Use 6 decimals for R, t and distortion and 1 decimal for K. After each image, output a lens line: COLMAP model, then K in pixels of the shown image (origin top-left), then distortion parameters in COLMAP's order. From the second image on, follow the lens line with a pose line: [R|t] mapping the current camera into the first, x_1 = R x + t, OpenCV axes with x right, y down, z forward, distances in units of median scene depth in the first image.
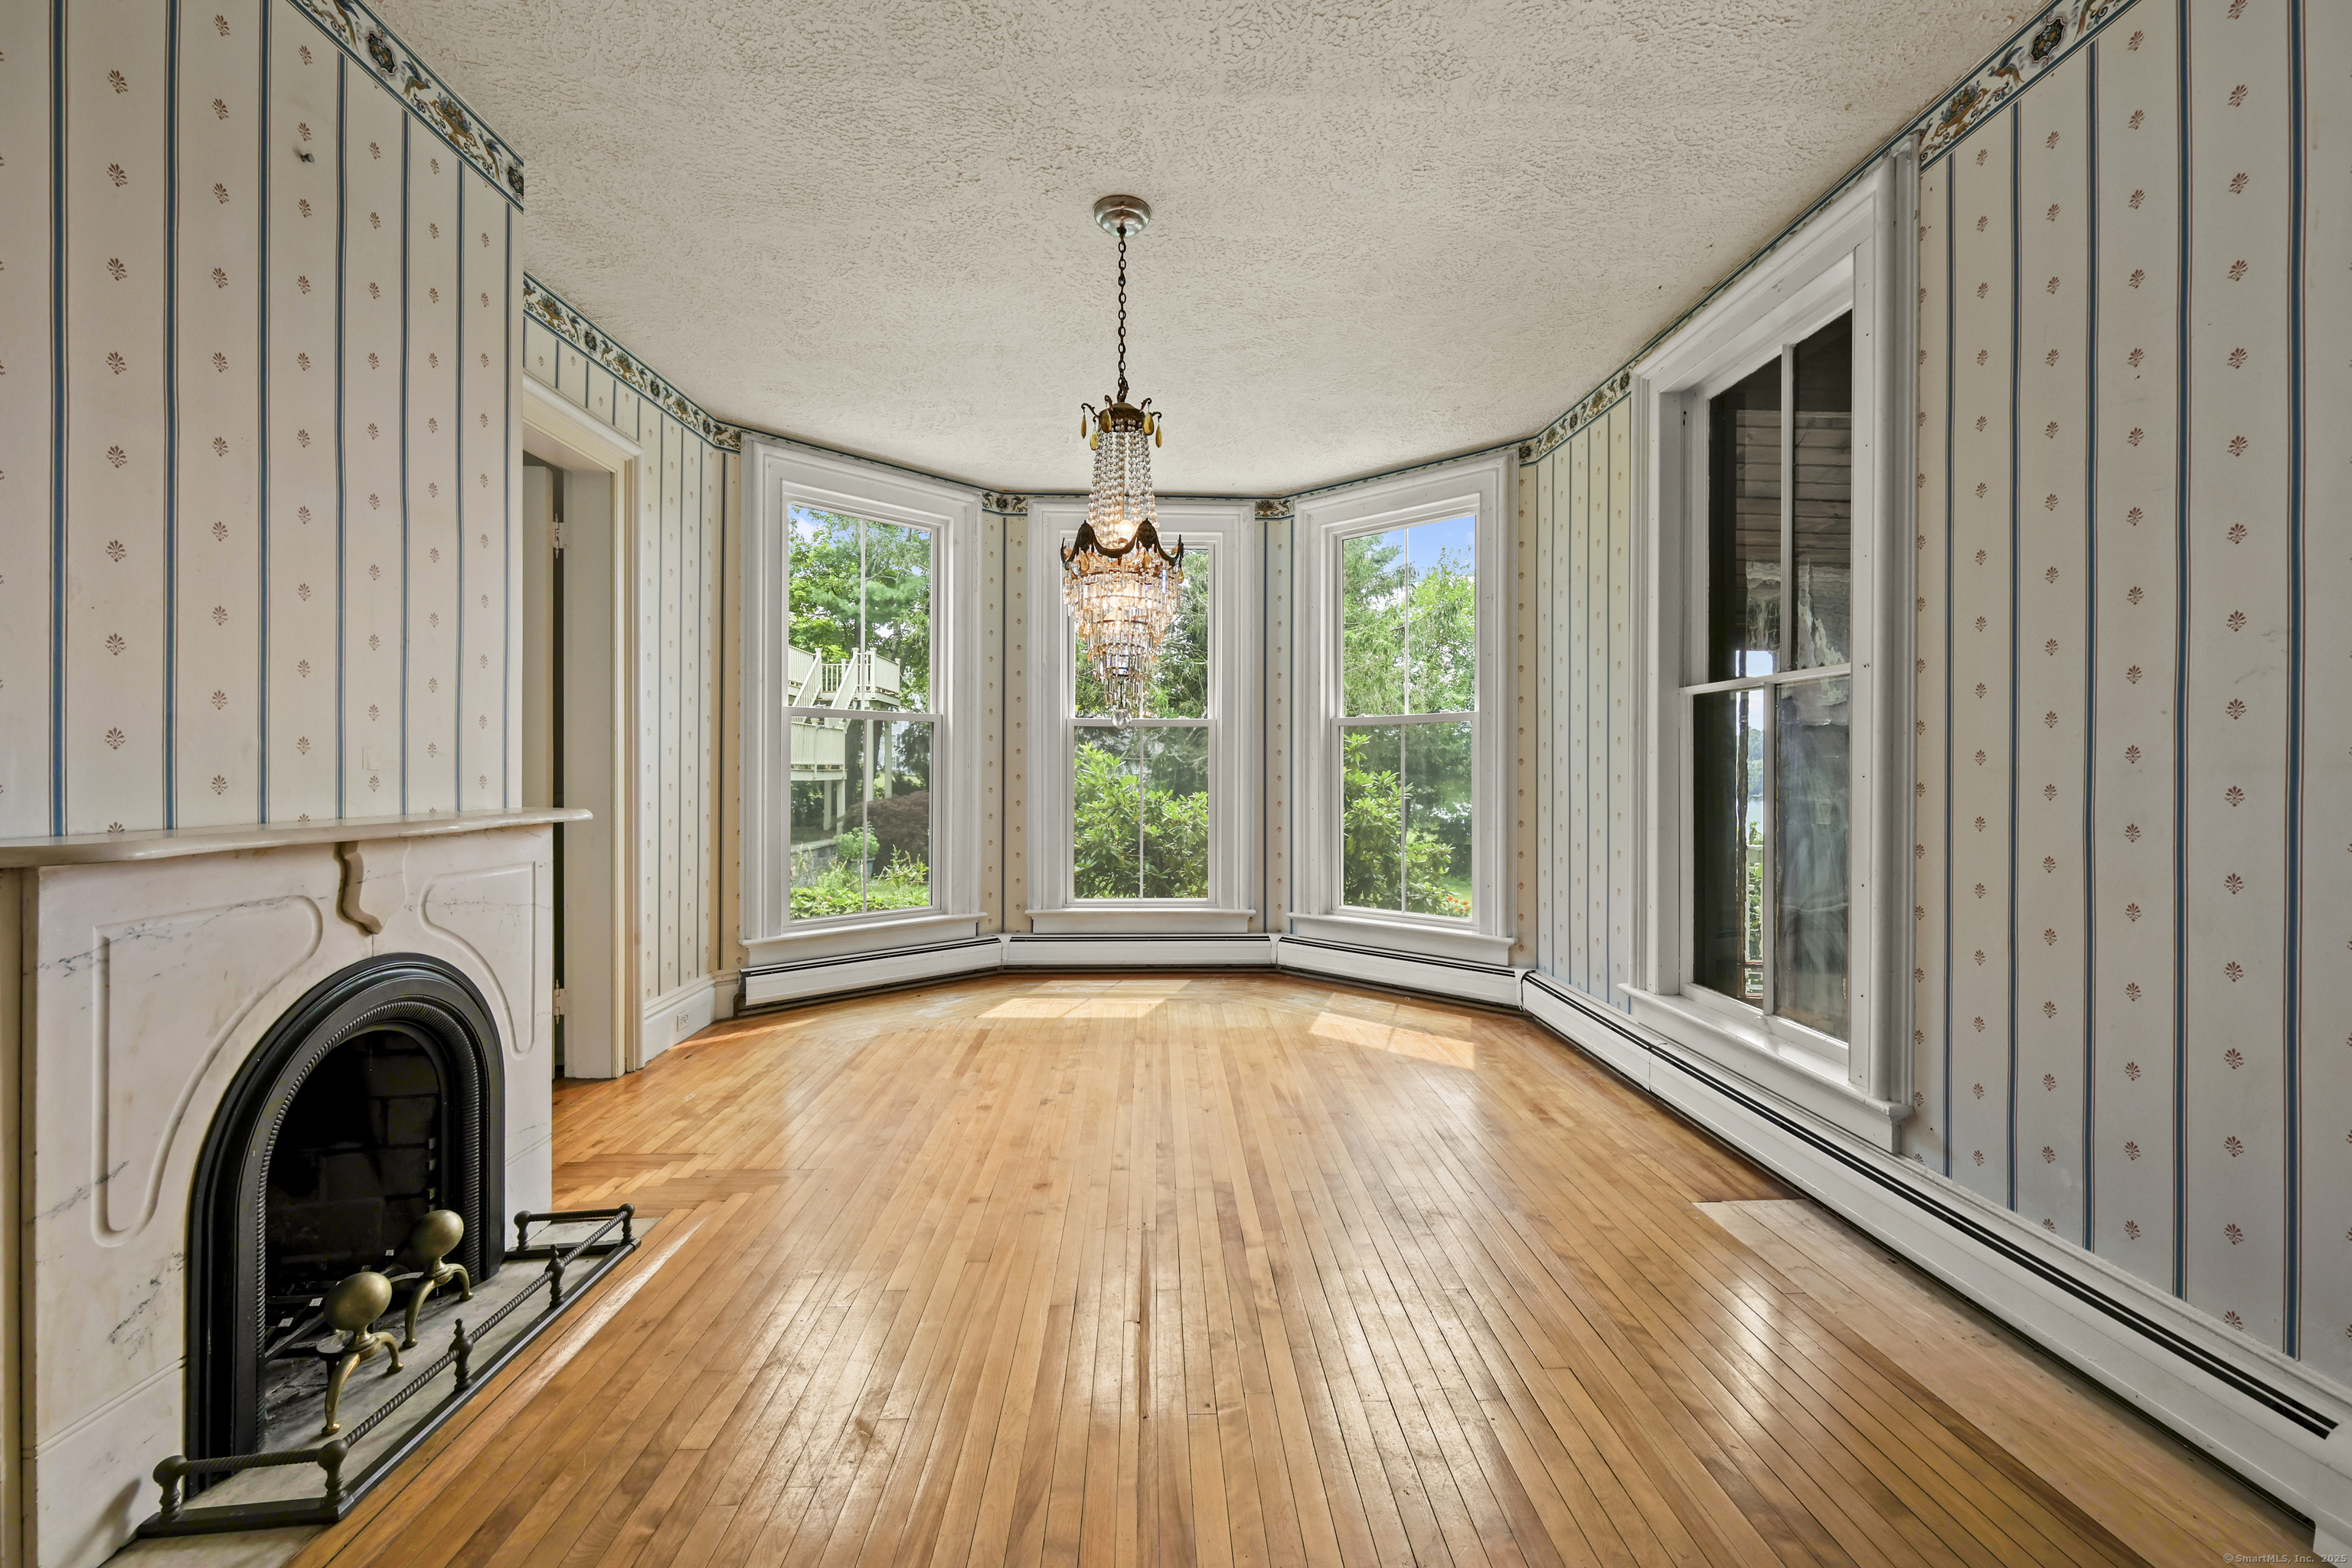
lens RADIAL K [[958.1, 0, 1188.4], [0, 958.1, 783.2], [0, 0, 1]] dist [0.000386, 0.000335]
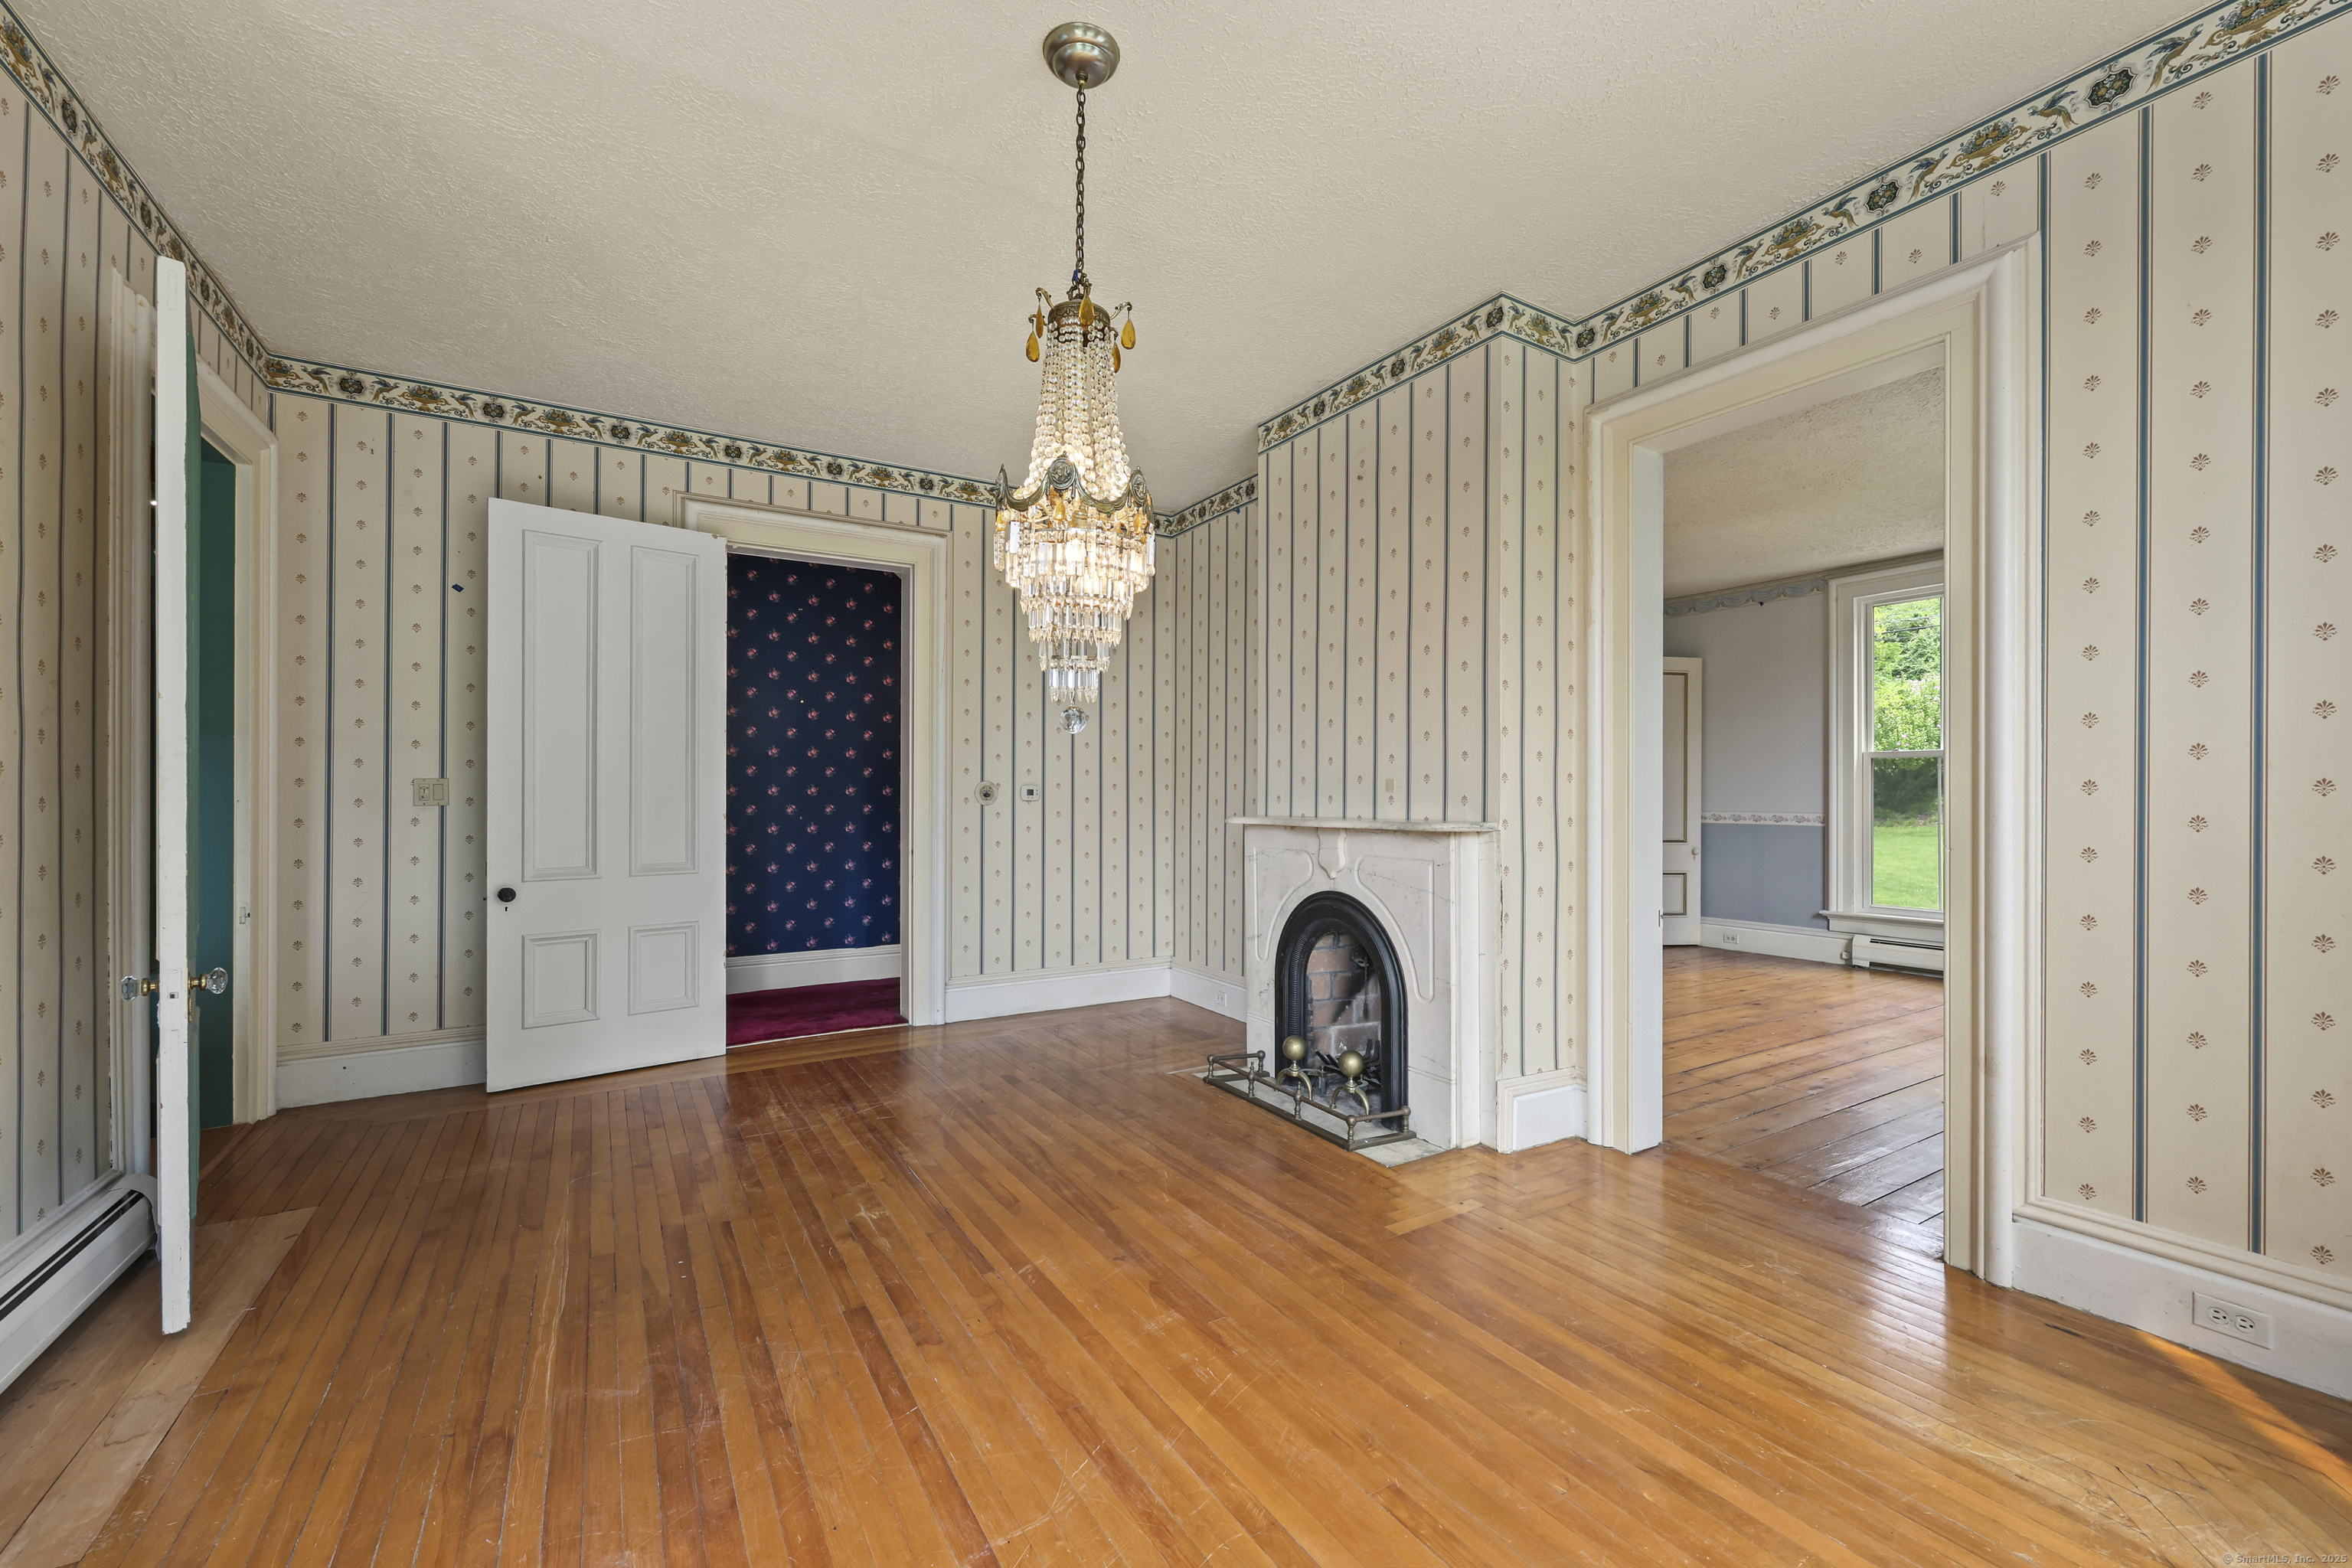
lens RADIAL K [[958.1, 0, 1188.4], [0, 958.1, 783.2], [0, 0, 1]] dist [0.000386, 0.000335]
pose [[-0.868365, -0.006439, -0.495884, 0.229762], [-0.004885, 0.999978, -0.004430, -0.016325], [0.495902, -0.001425, -0.868377, 1.694875]]
